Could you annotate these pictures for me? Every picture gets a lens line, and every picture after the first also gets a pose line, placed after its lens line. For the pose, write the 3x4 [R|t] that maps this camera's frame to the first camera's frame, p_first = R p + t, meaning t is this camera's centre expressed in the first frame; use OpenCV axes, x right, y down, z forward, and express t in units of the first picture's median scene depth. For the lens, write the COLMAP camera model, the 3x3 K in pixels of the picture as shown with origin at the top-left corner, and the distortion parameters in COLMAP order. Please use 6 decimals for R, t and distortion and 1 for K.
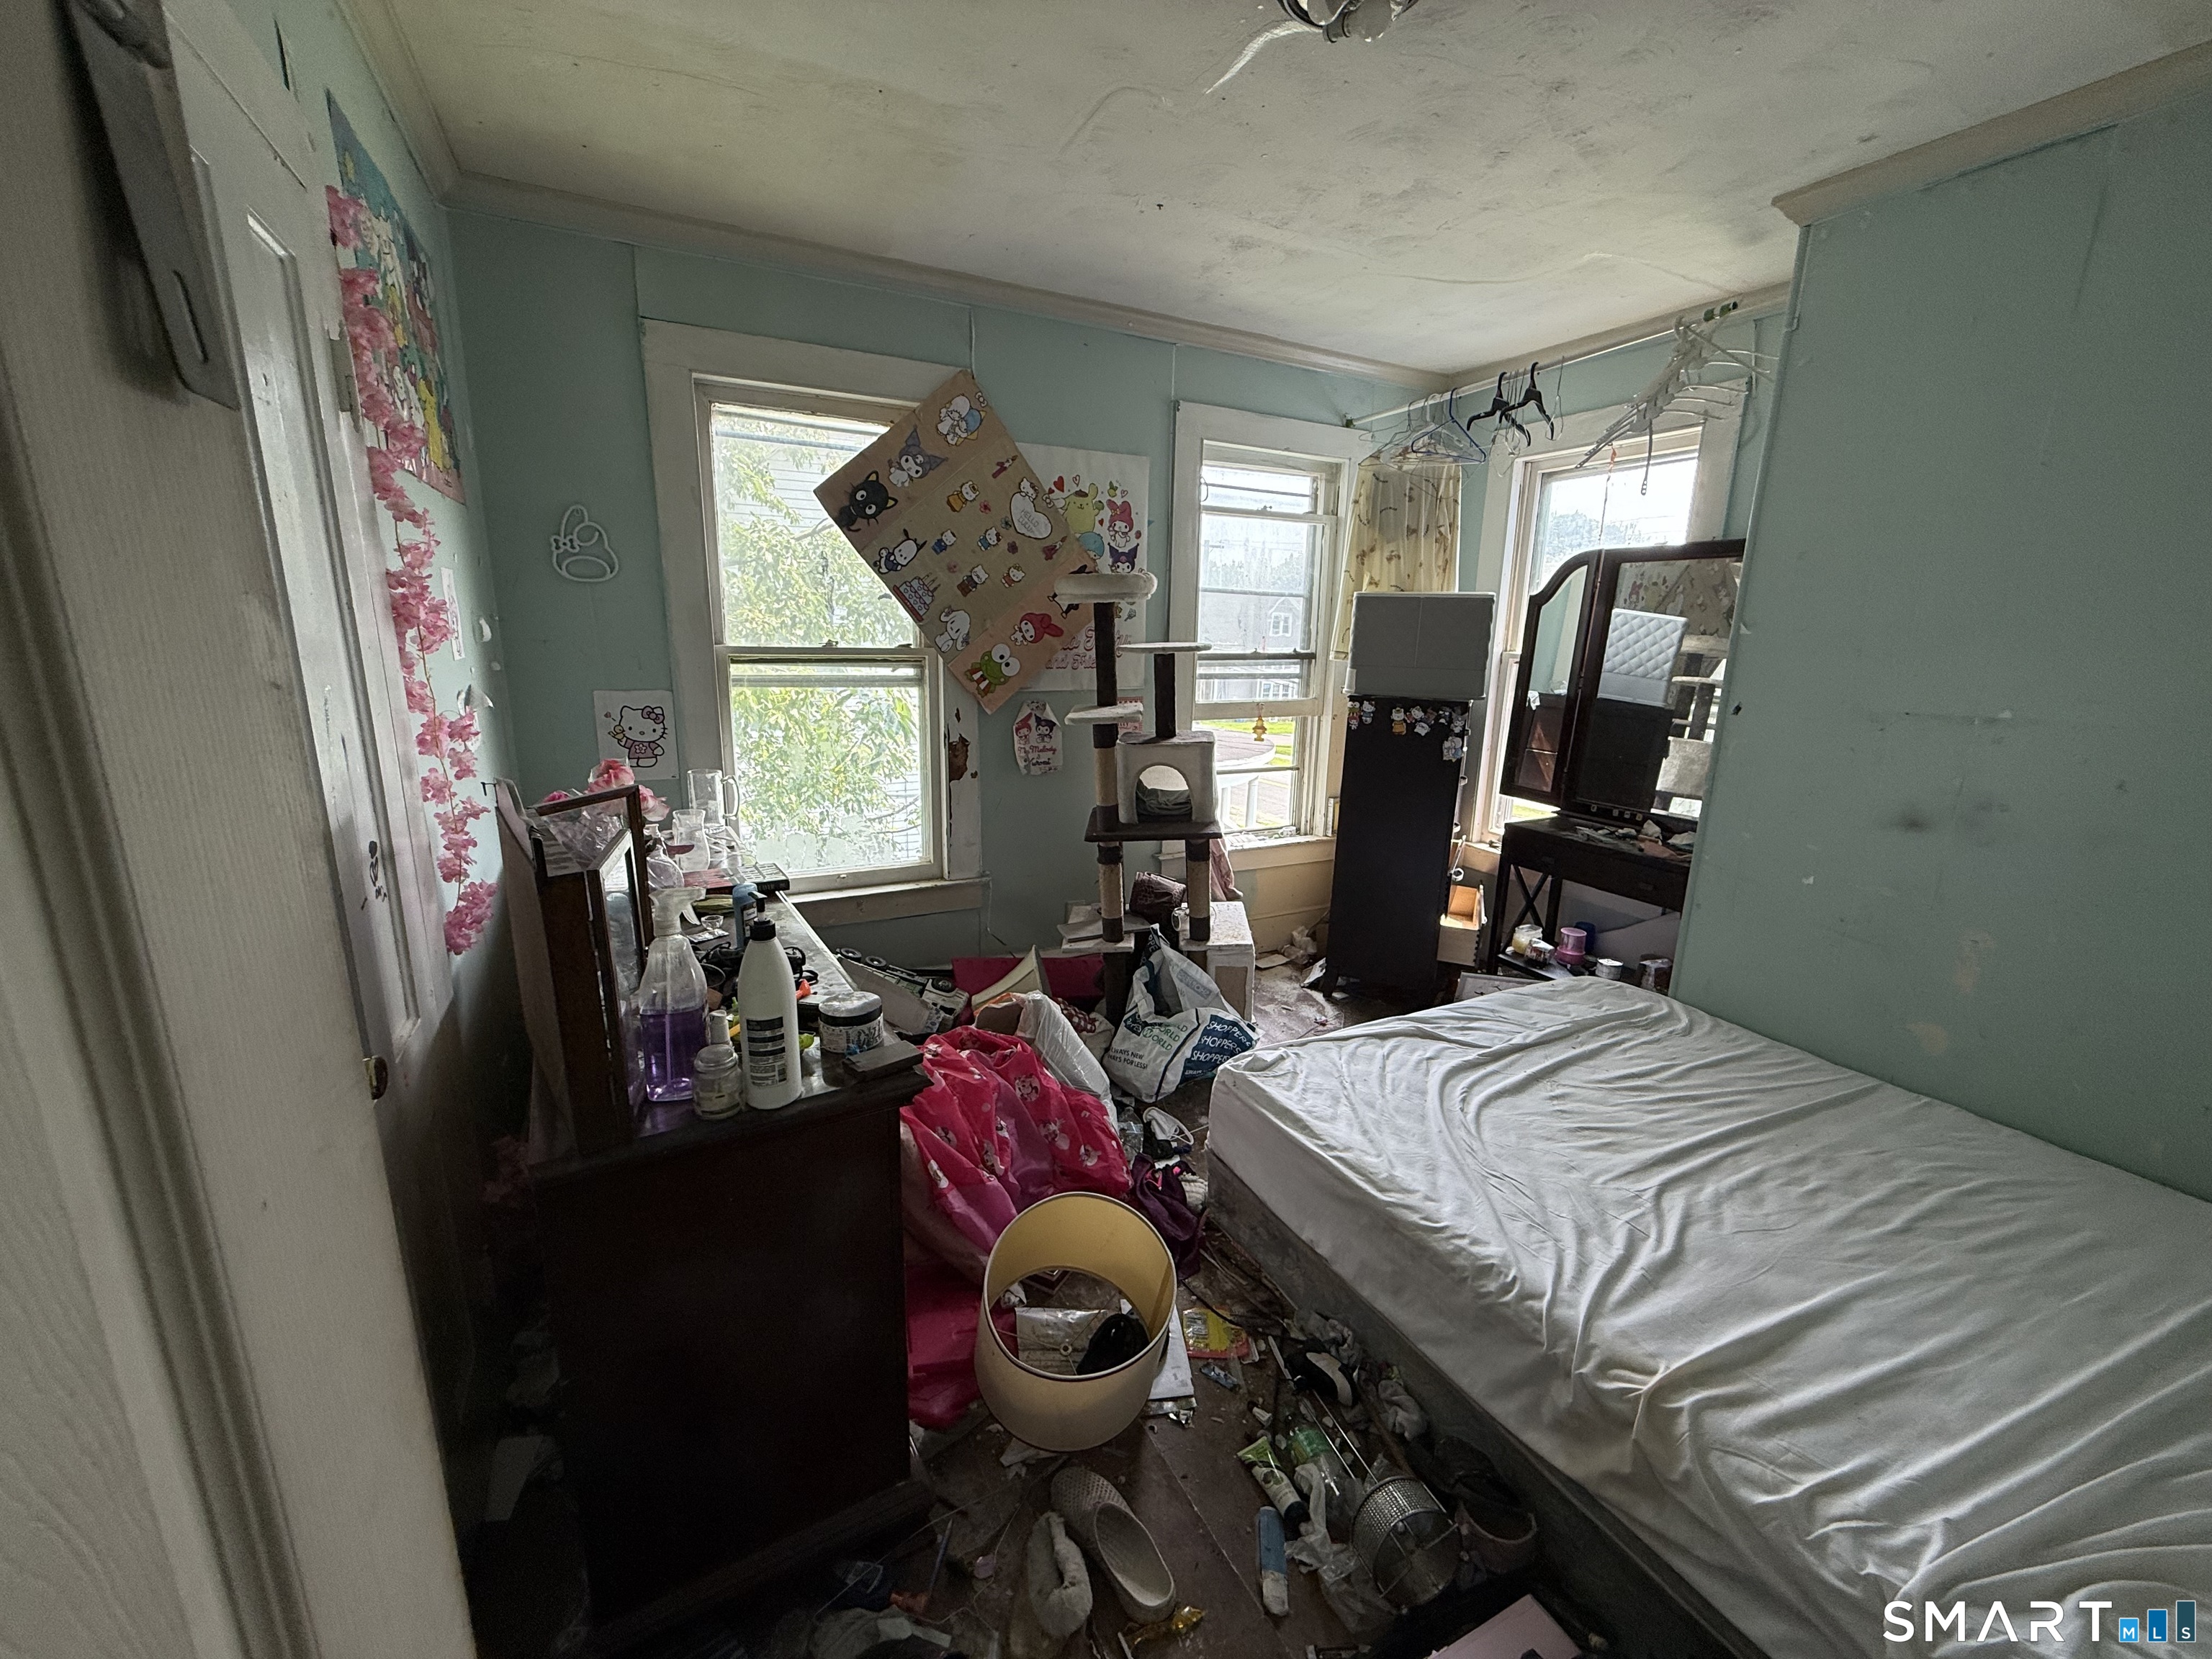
lens RADIAL K [[878.7, 0, 1107.6], [0, 878.7, 830.6], [0, 0, 1]] dist [0.000157, 0.000127]
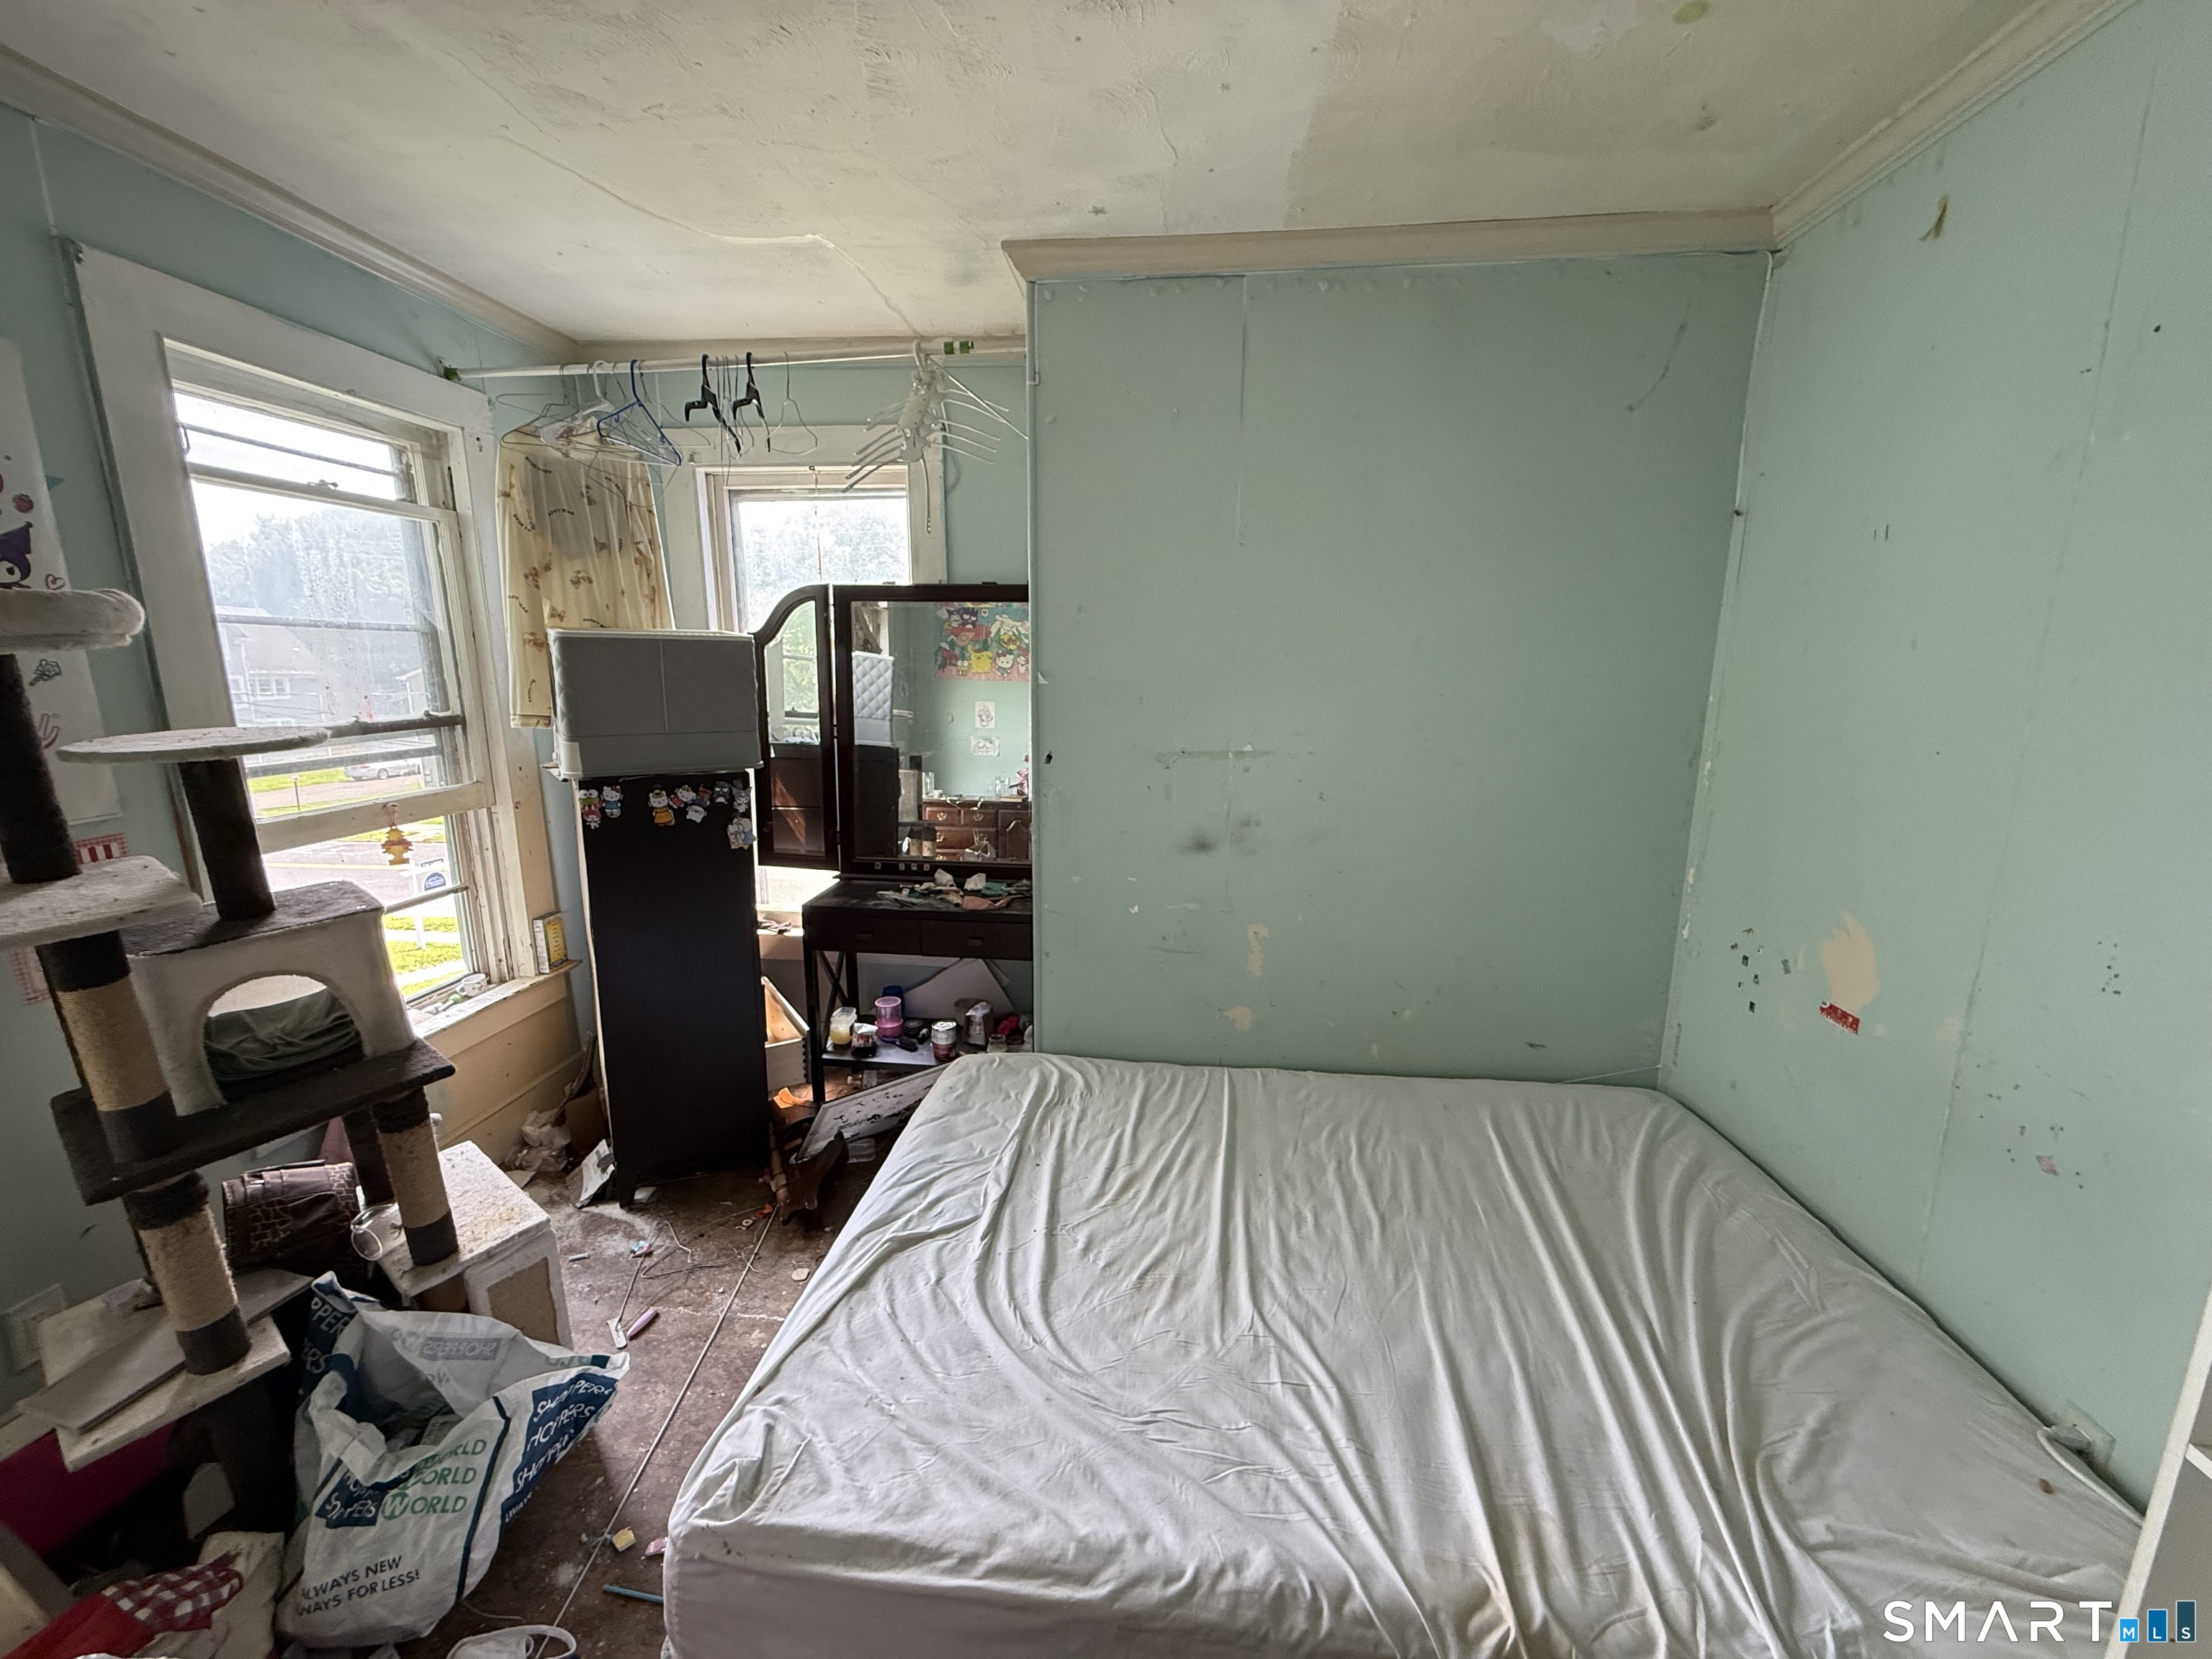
lens RADIAL K [[878.7, 0, 1103.6], [0, 878.7, 832.3], [0, 0, 1]] dist [0.000157, 0.000127]
pose [[0.558320, -0.177218, 0.810477, -0.058291], [0.191135, 0.978115, 0.082205, -0.096820], [-0.807308, 0.109013, 0.579974, 0.291213]]
